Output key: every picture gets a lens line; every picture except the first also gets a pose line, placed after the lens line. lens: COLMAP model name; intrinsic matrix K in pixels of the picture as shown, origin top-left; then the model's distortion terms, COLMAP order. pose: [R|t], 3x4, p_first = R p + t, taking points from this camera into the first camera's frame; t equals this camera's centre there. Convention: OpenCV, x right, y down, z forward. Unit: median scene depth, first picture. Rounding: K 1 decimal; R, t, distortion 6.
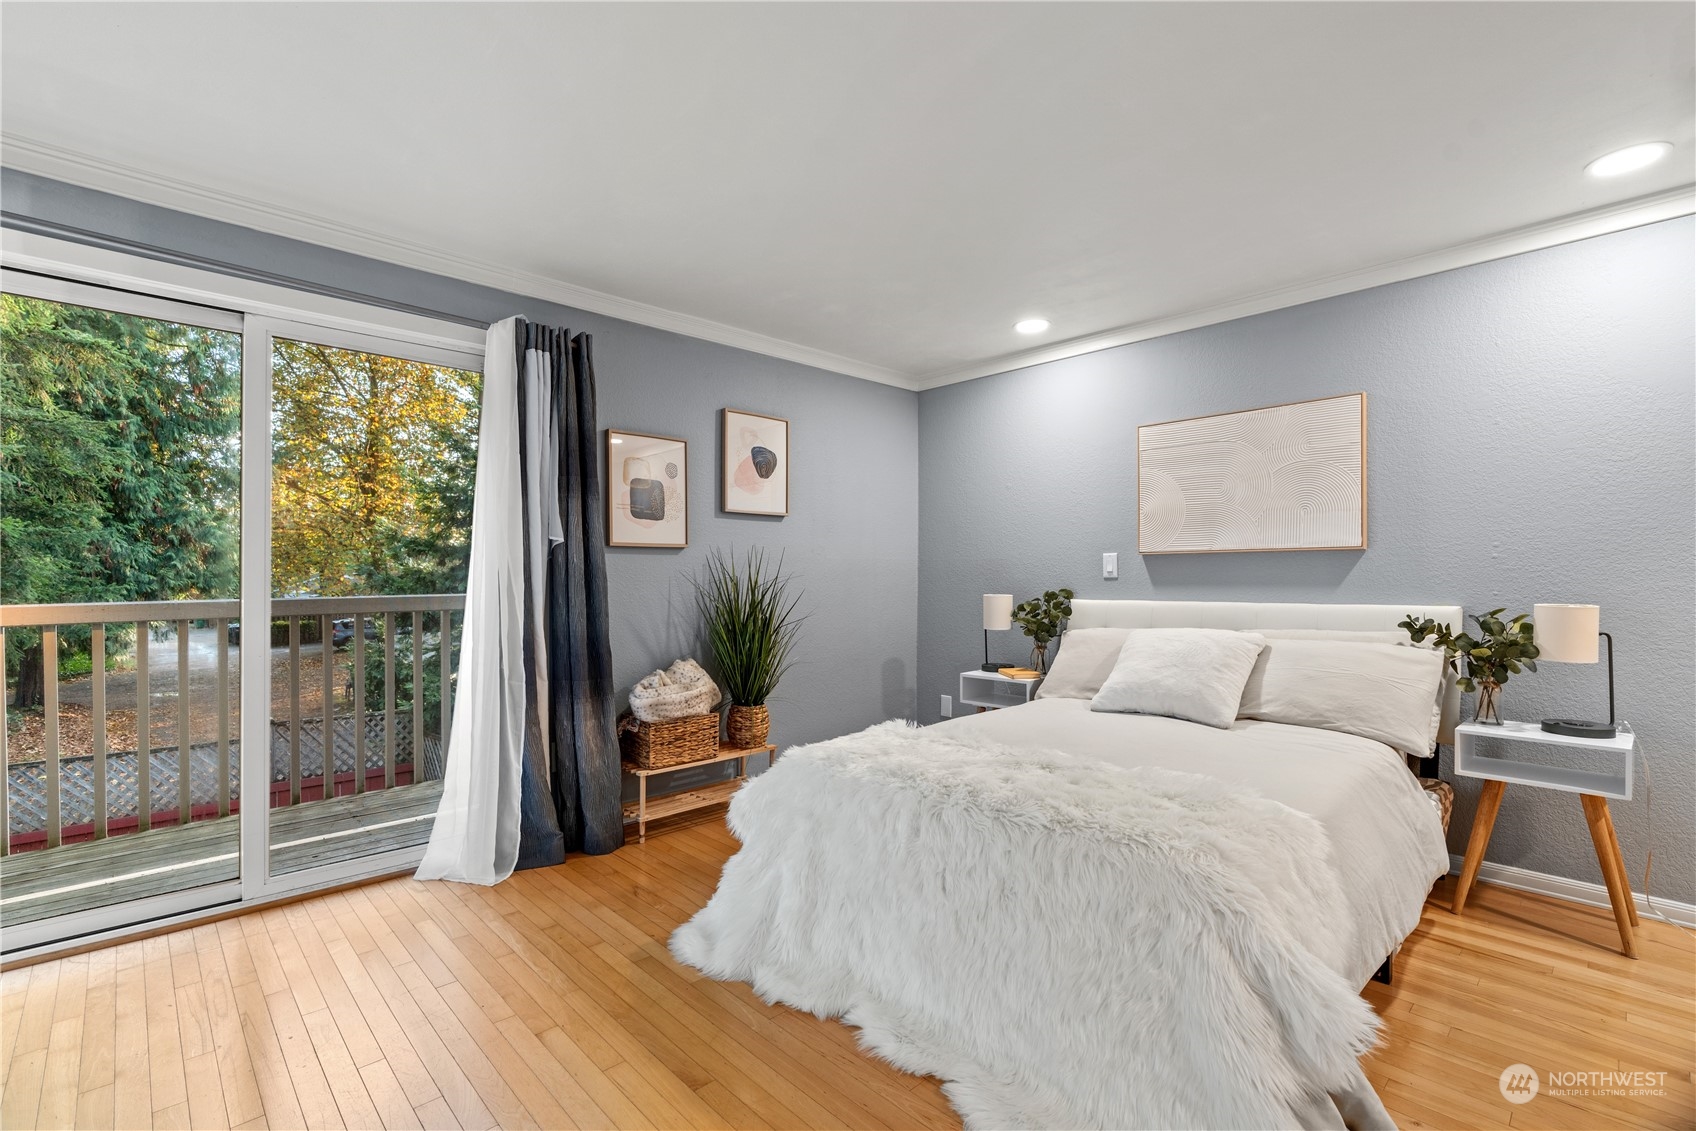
lens RADIAL K [[759.7, 0, 840.5], [0, 759.7, 574.9], [0, 0, 1]] dist [-0.013221, 0.007233]
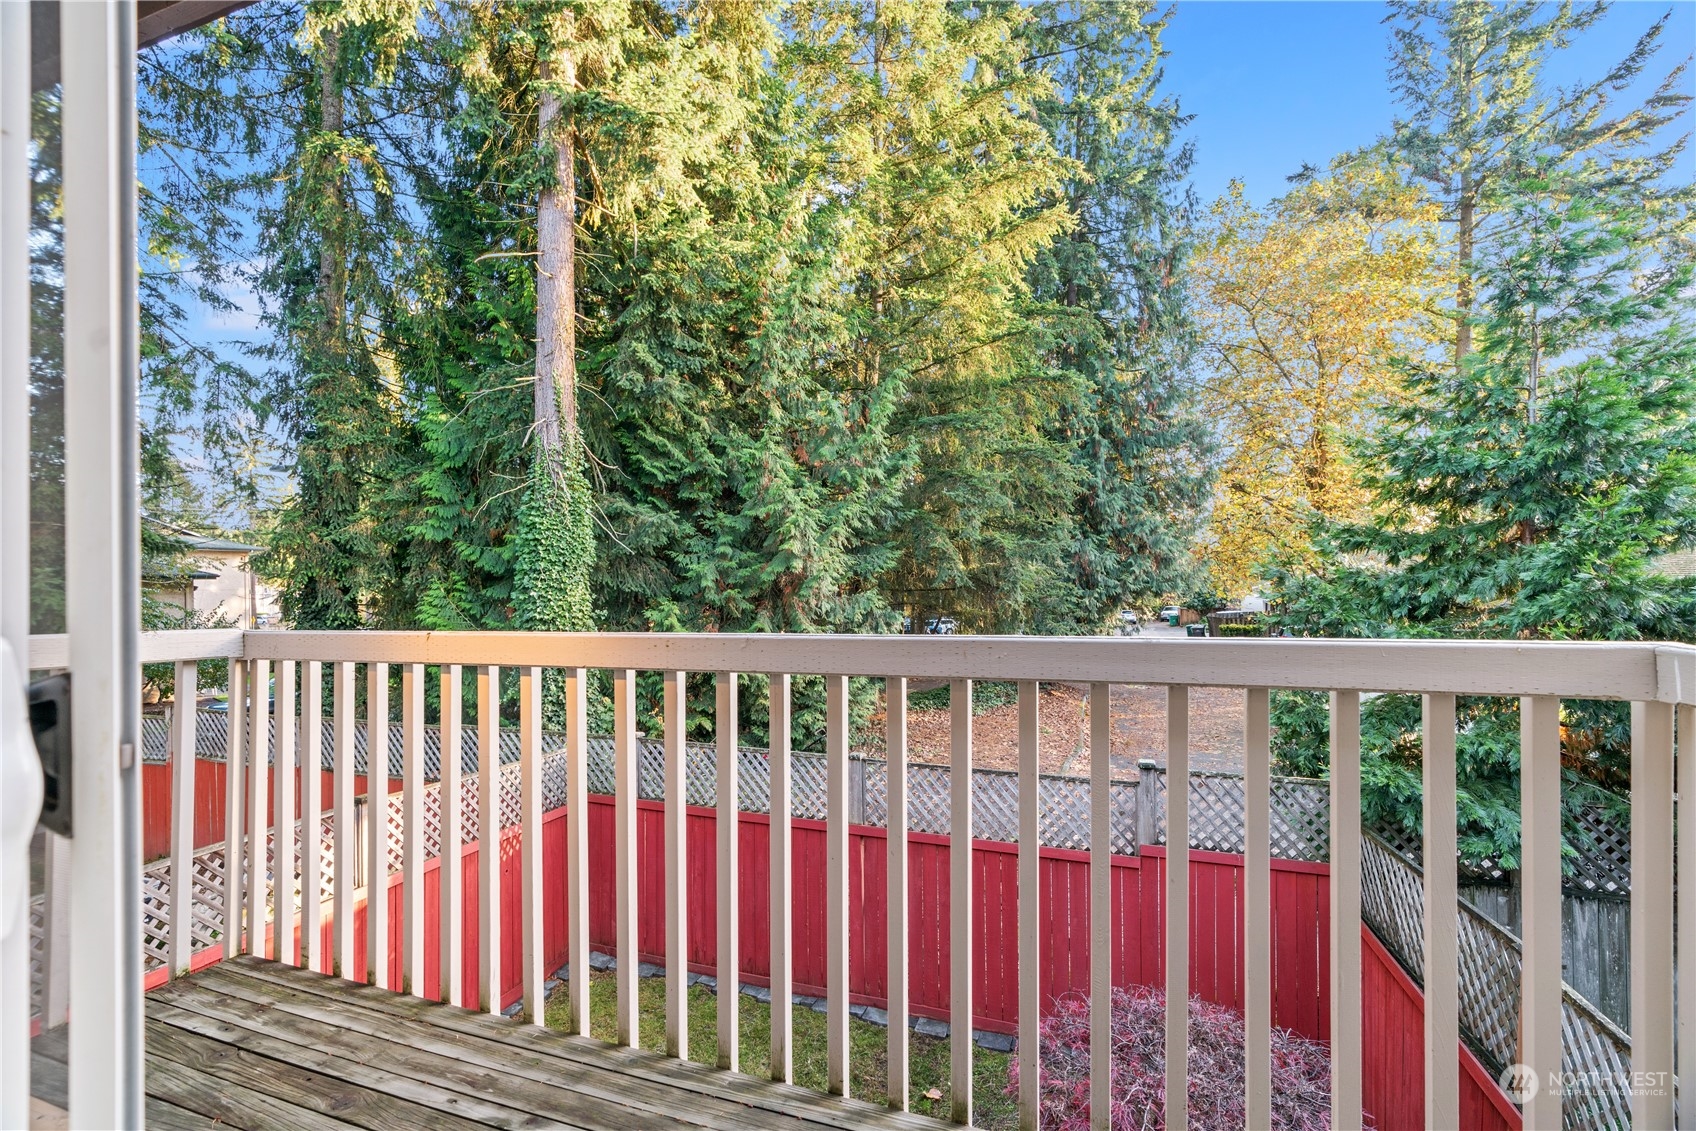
lens RADIAL K [[765.7, 0, 837.3], [0, 765.7, 585.6], [0, 0, 1]] dist [-0.016592, 0.007045]
pose [[0.427392, 0.002127, -0.904064, -0.071868], [0.006115, 0.999968, 0.005243, 0.000121], [0.904046, -0.007770, 0.427365, 0.149281]]
